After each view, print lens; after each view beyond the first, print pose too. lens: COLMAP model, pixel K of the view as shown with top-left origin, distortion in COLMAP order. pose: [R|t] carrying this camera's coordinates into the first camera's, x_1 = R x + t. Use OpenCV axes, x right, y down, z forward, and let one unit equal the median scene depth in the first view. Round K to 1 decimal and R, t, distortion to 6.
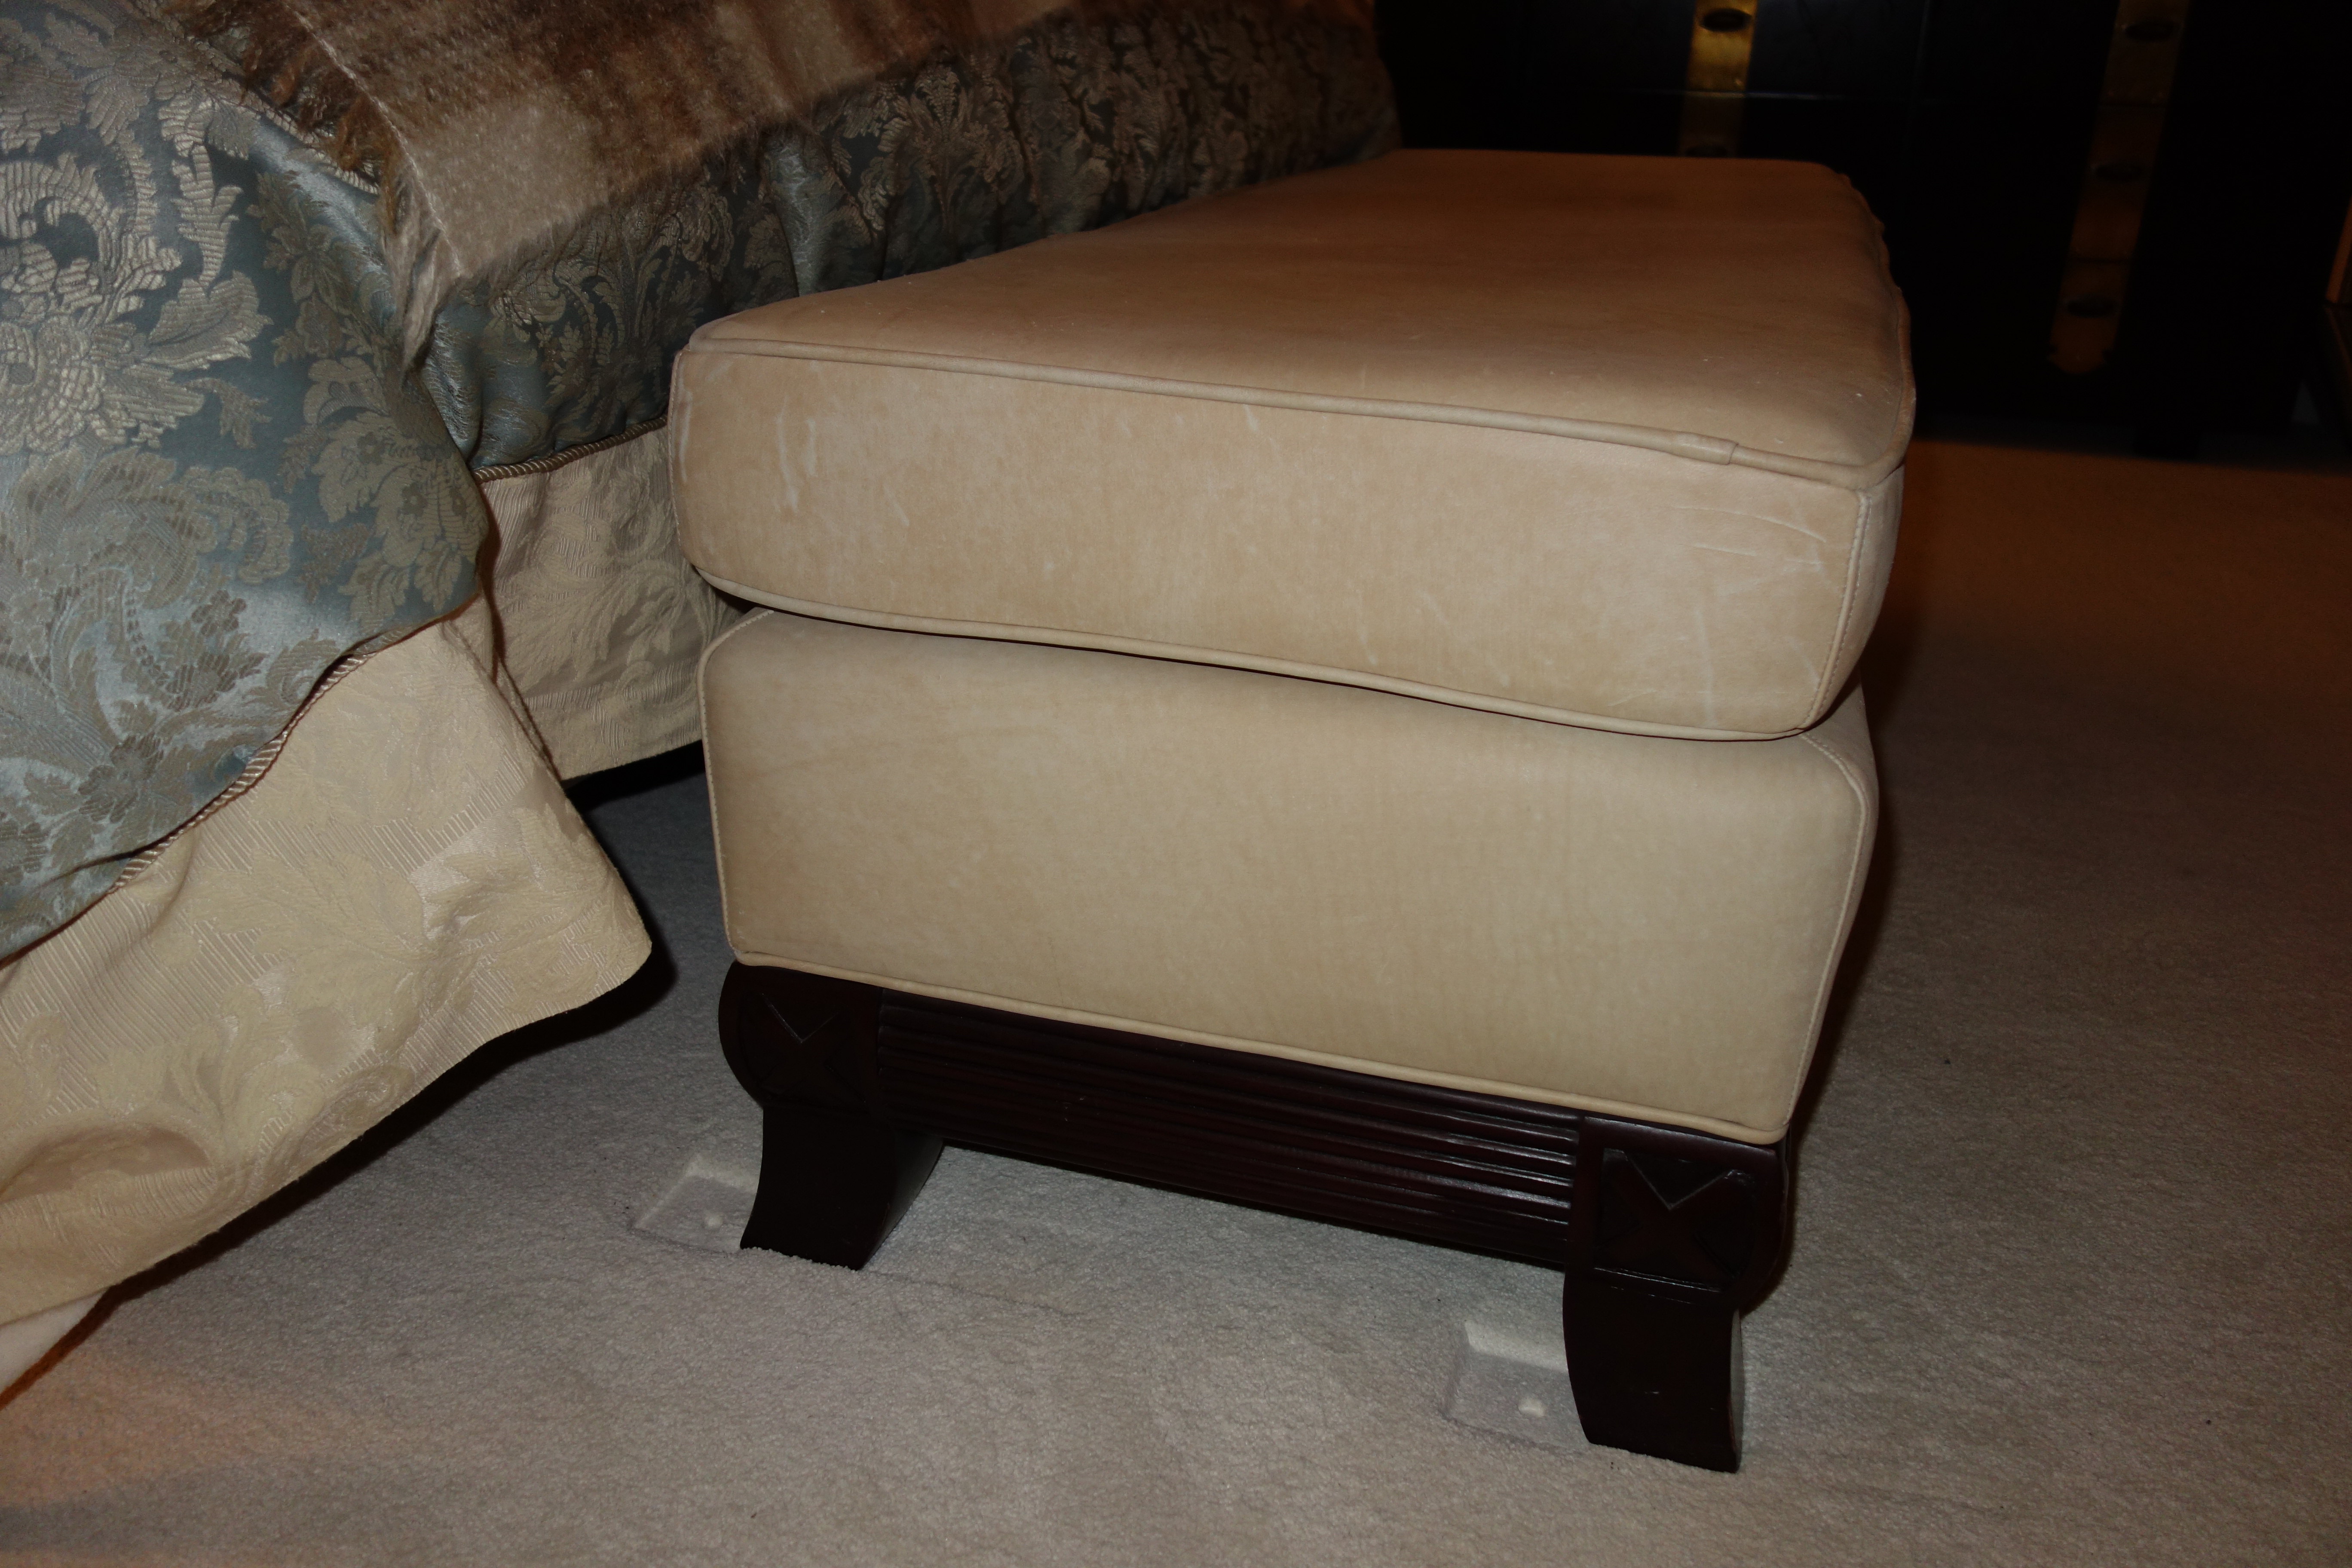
lens RADIAL K [[1831.0, 0, 1178.0], [0, 1831.0, 824.0], [0, 0, 1]] dist [0.010560, -0.007244]
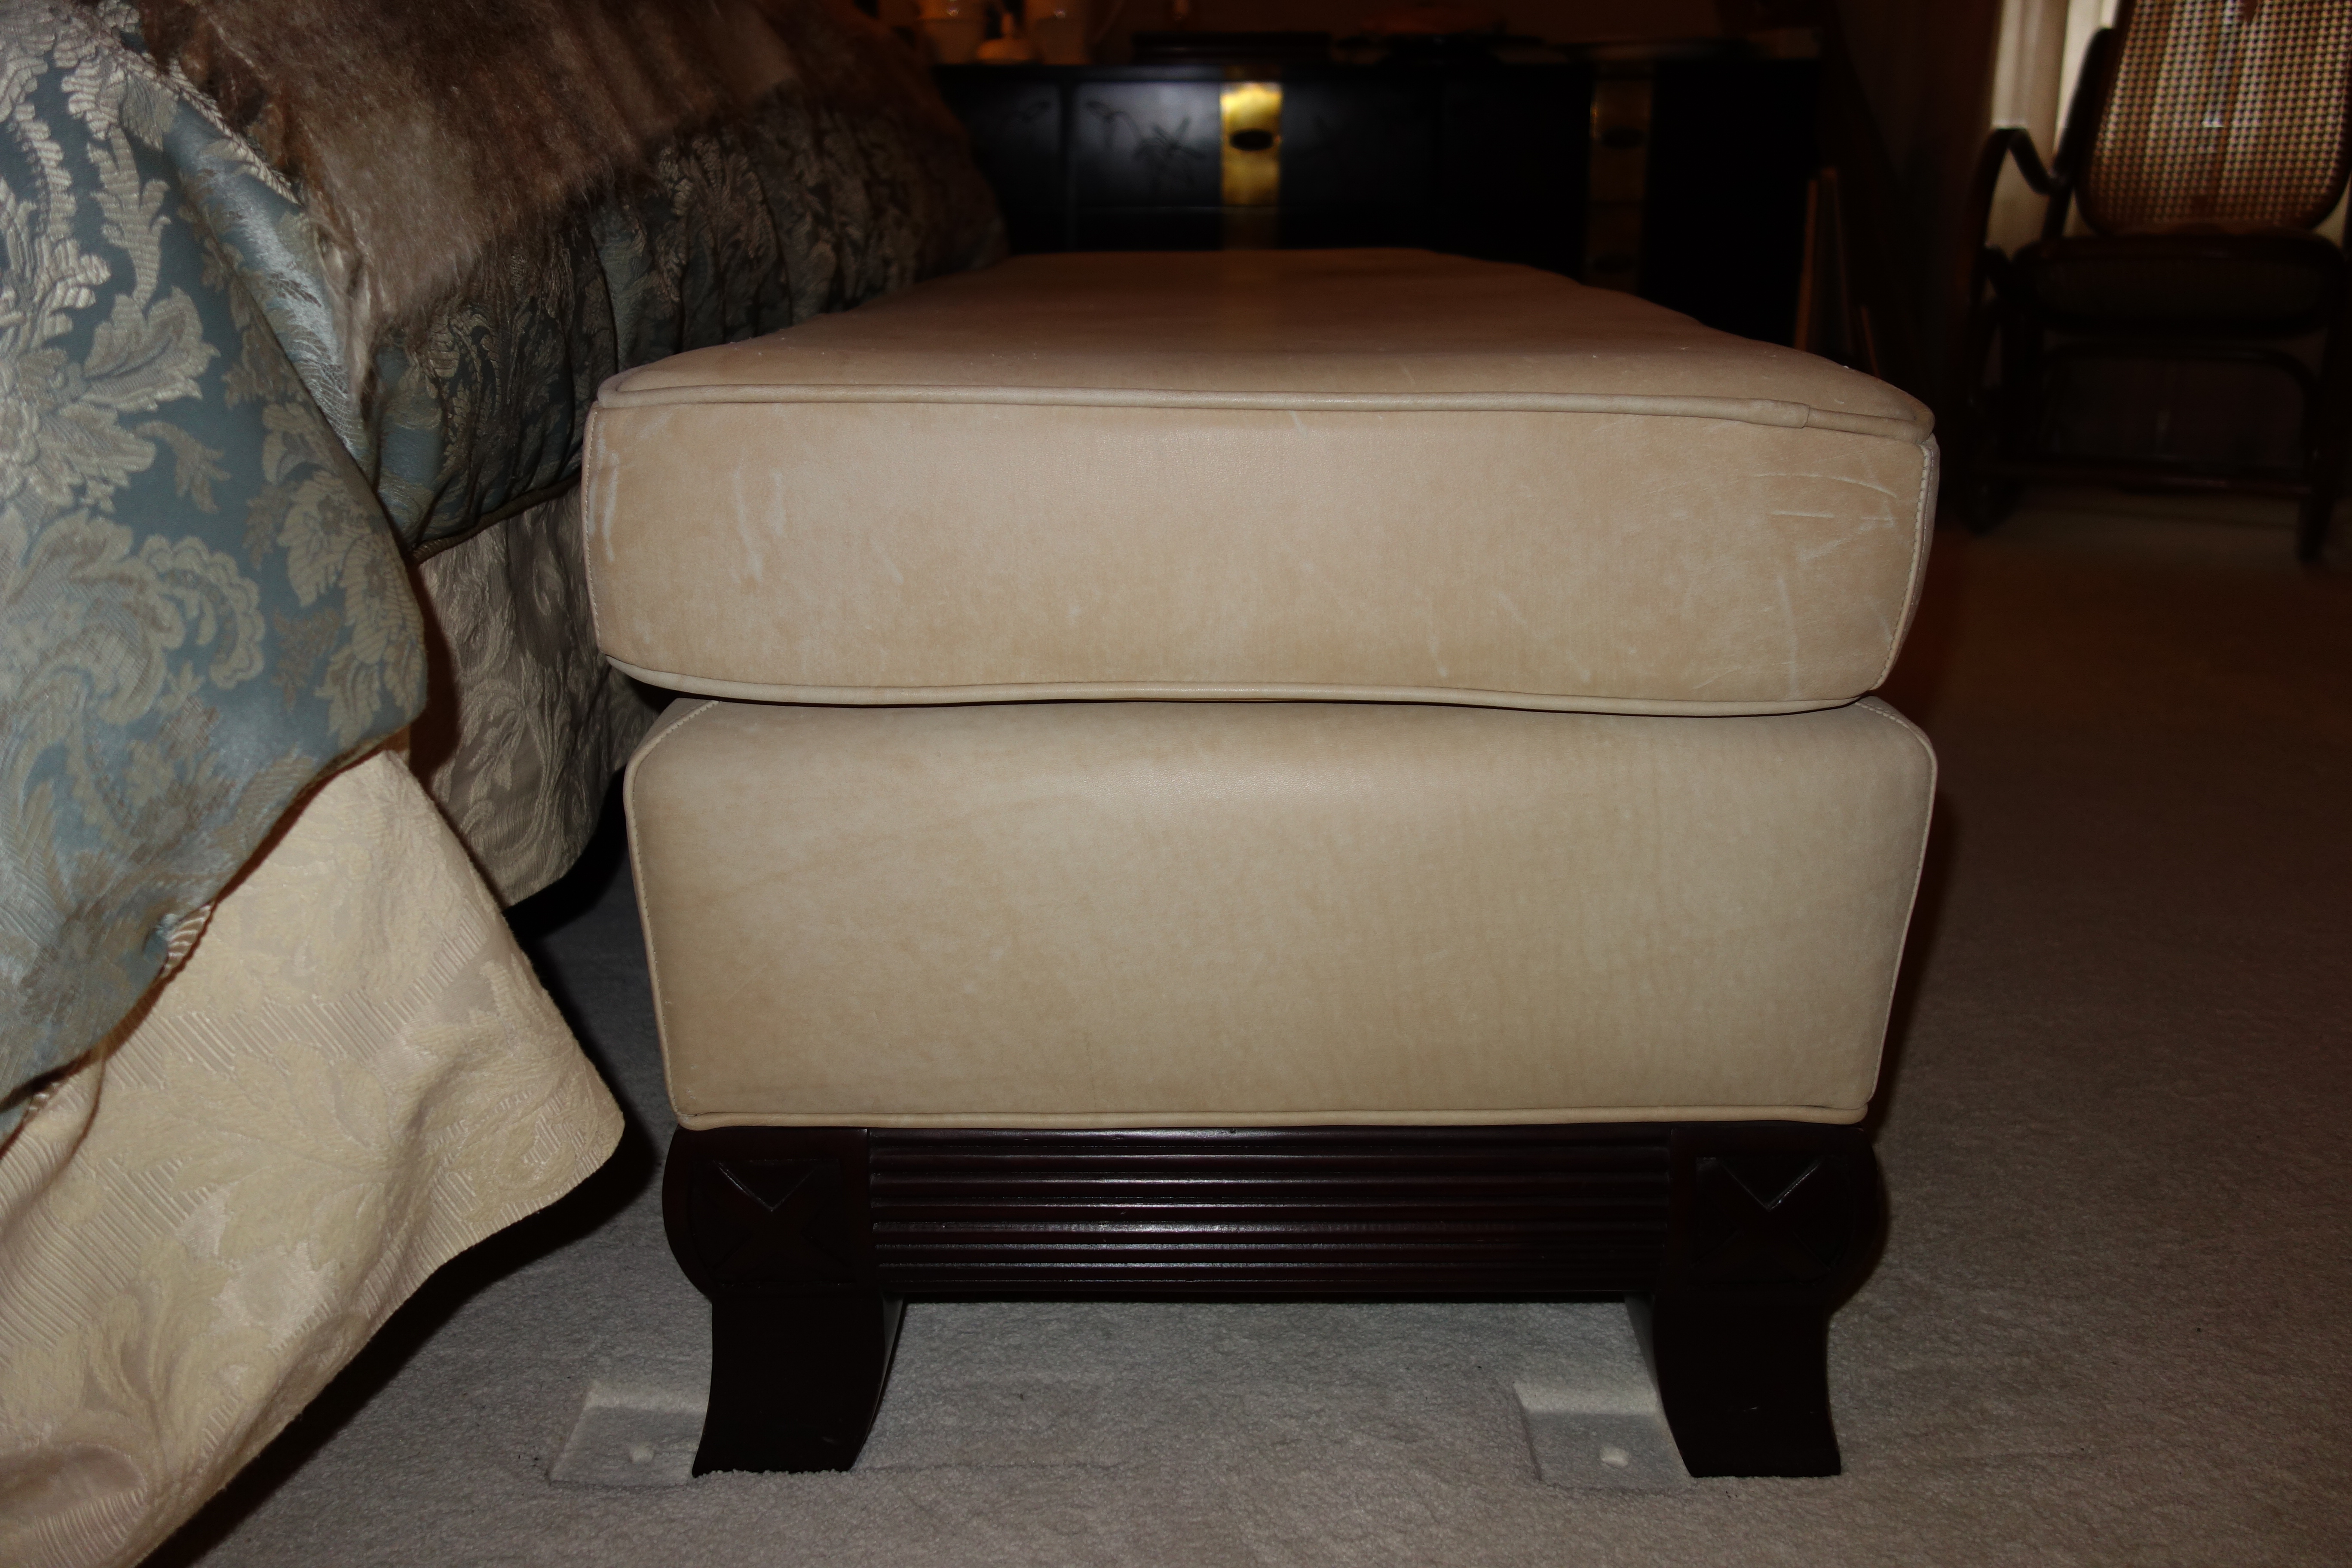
lens RADIAL K [[1831.0, 0, 1178.0], [0, 1831.0, 824.0], [0, 0, 1]] dist [0.010560, -0.007244]
pose [[0.955172, -0.122736, 0.269412, -0.257070], [0.143637, 0.987857, -0.059213, 0.021045], [-0.258873, 0.095256, 0.961203, 0.126409]]
